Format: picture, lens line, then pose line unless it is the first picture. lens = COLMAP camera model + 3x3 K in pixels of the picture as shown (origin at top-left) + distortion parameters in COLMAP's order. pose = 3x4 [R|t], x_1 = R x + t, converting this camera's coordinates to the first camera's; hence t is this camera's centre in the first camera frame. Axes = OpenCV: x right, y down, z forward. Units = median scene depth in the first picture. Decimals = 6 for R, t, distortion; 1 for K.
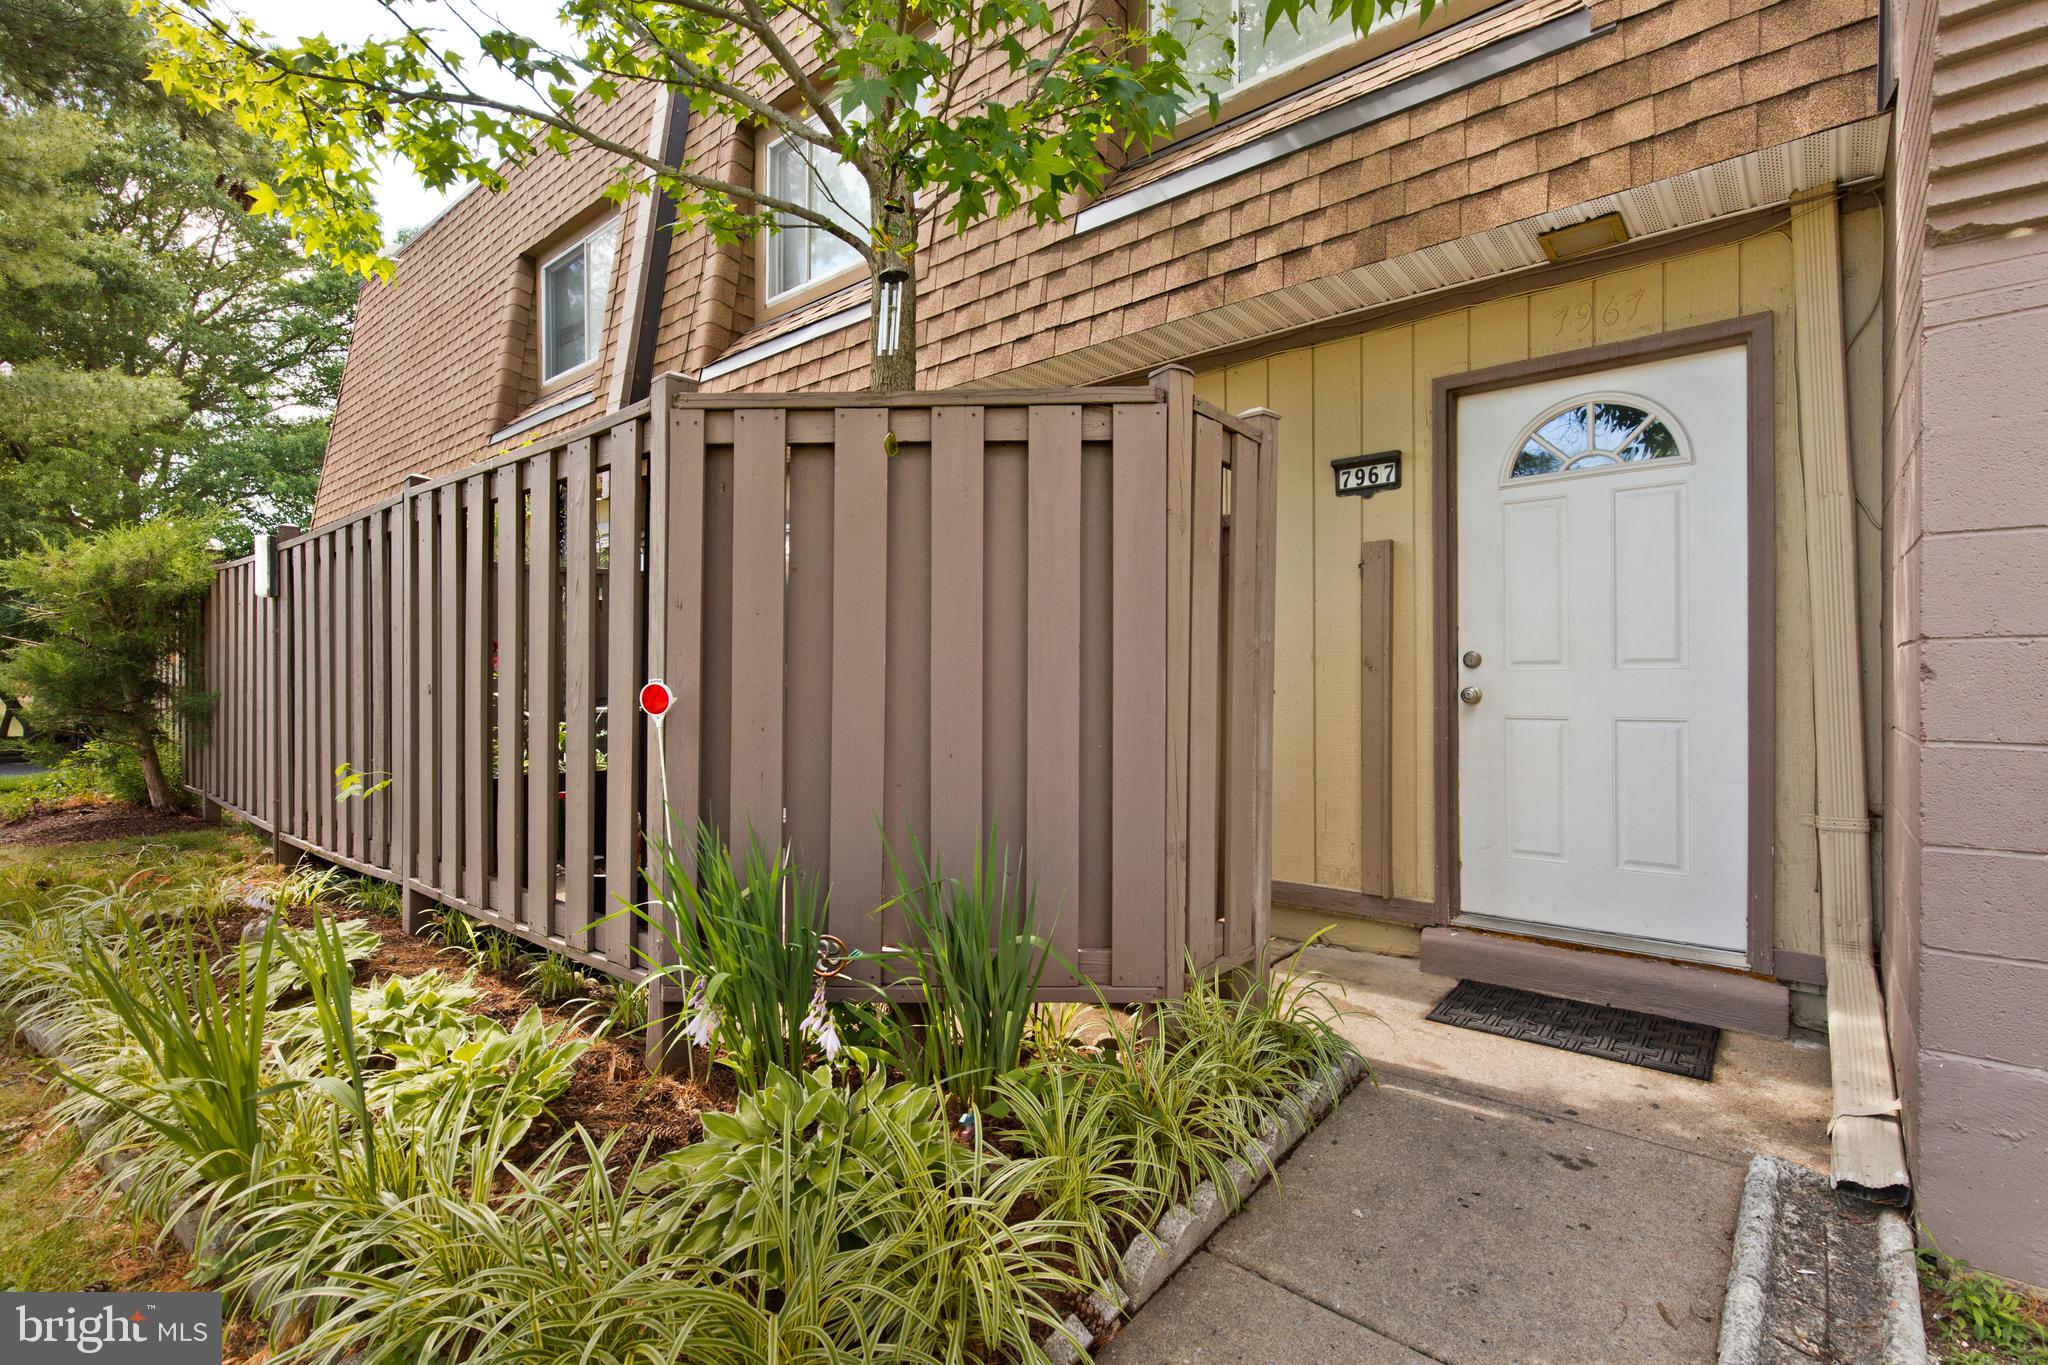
lens RADIAL K [[928.2, 0, 1048.2], [0, 928.2, 686.2], [0, 0, 1]] dist [-0.002038, -0.000550]
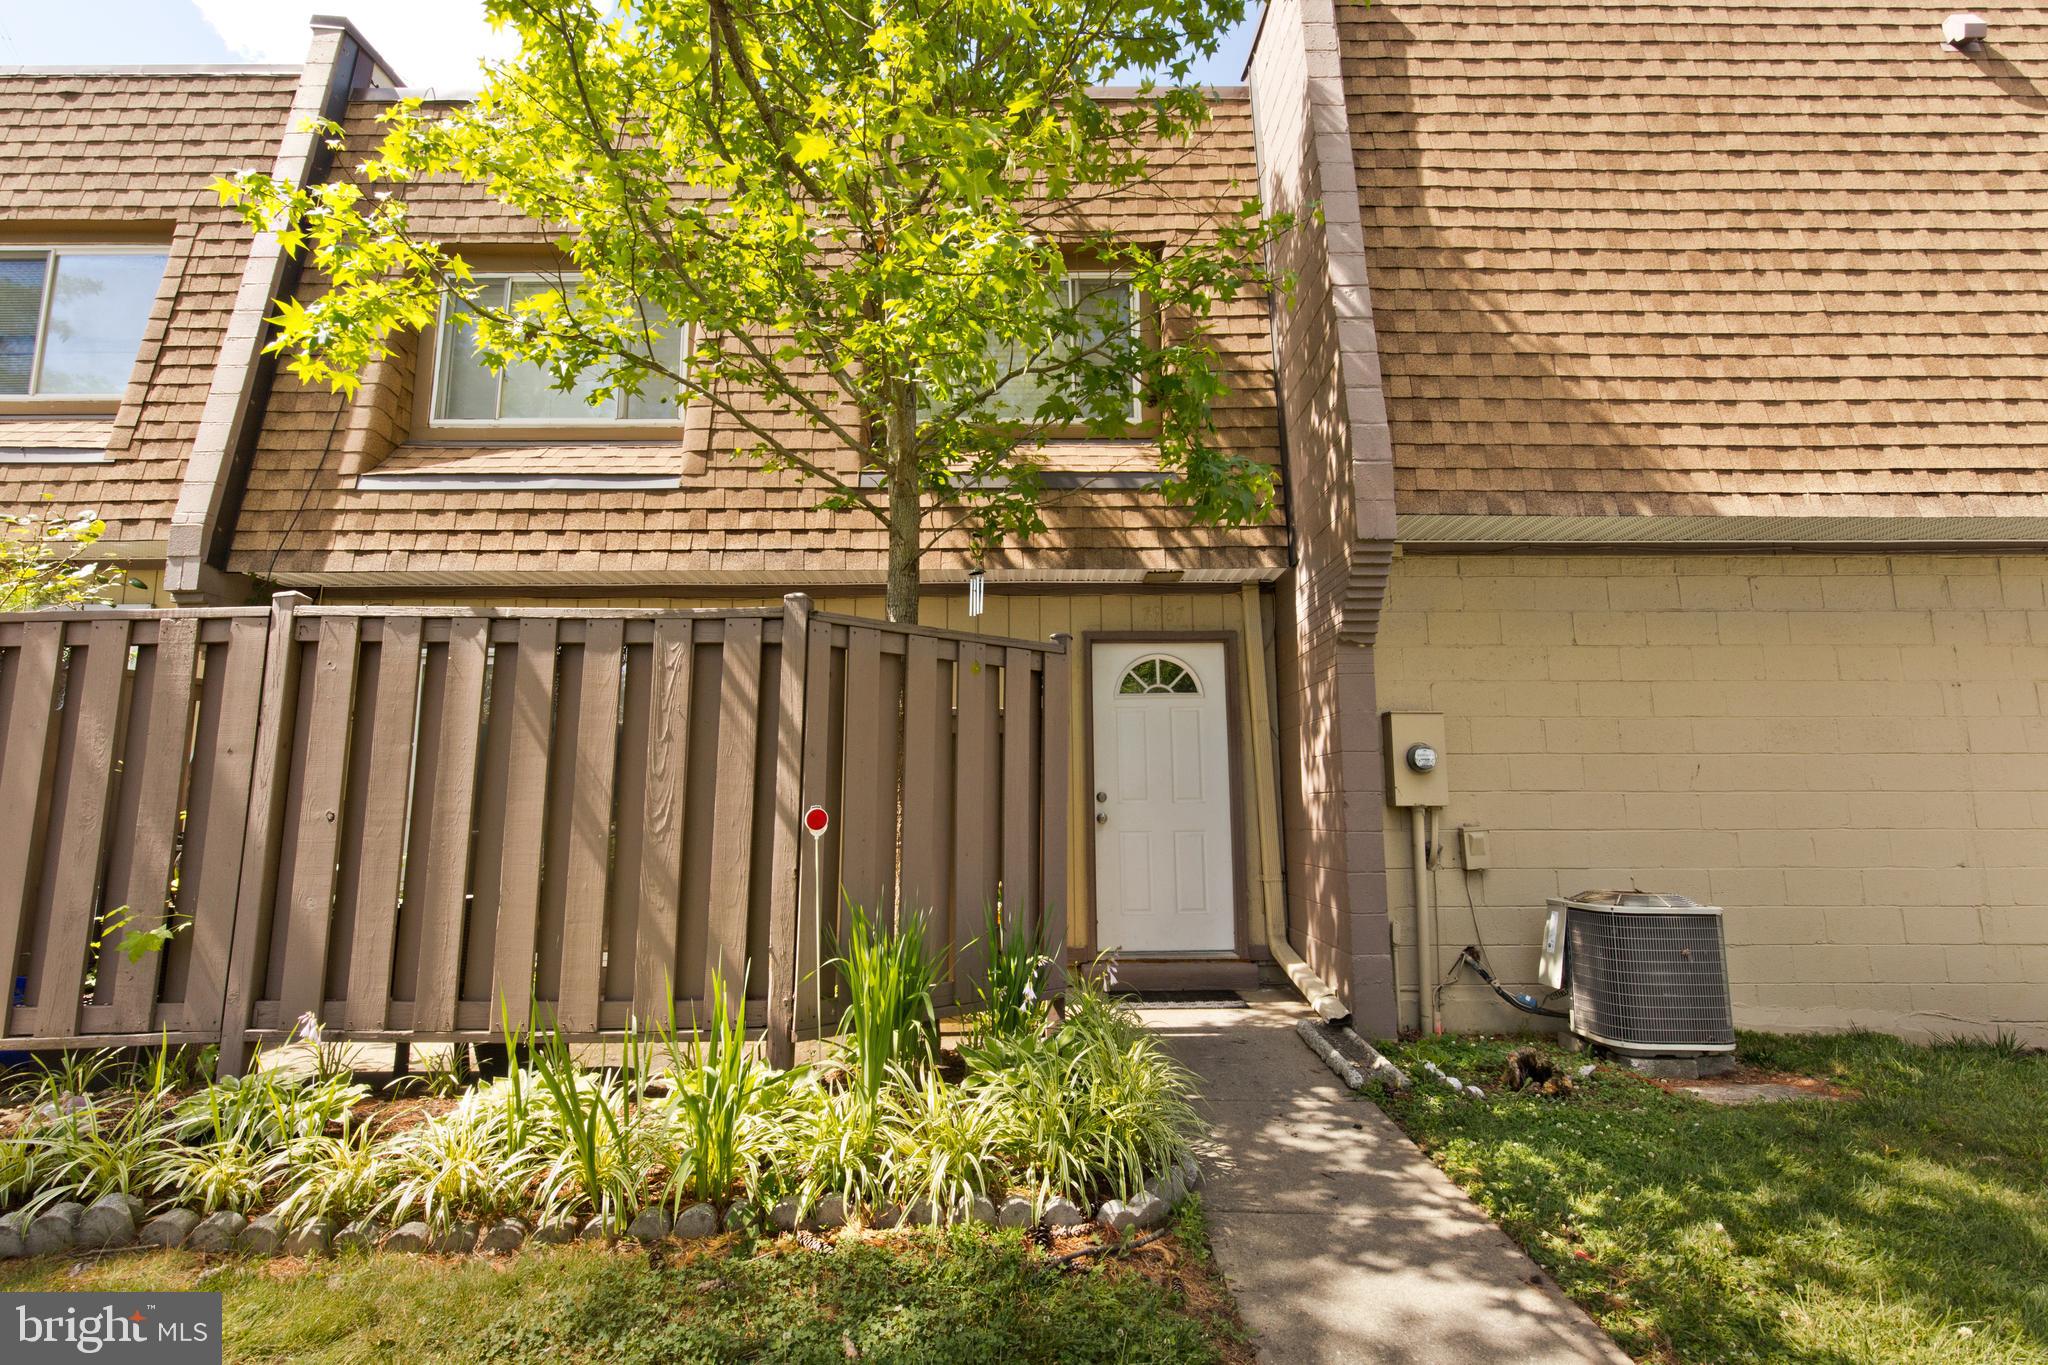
lens RADIAL K [[928.2, 0, 1048.2], [0, 928.2, 686.2], [0, 0, 1]] dist [-0.002038, -0.000550]
pose [[0.754999, 0.085971, 0.650066, -0.642914], [0.006410, 0.990353, -0.138418, 0.004160], [-0.655695, 0.108672, 0.747164, -0.196645]]
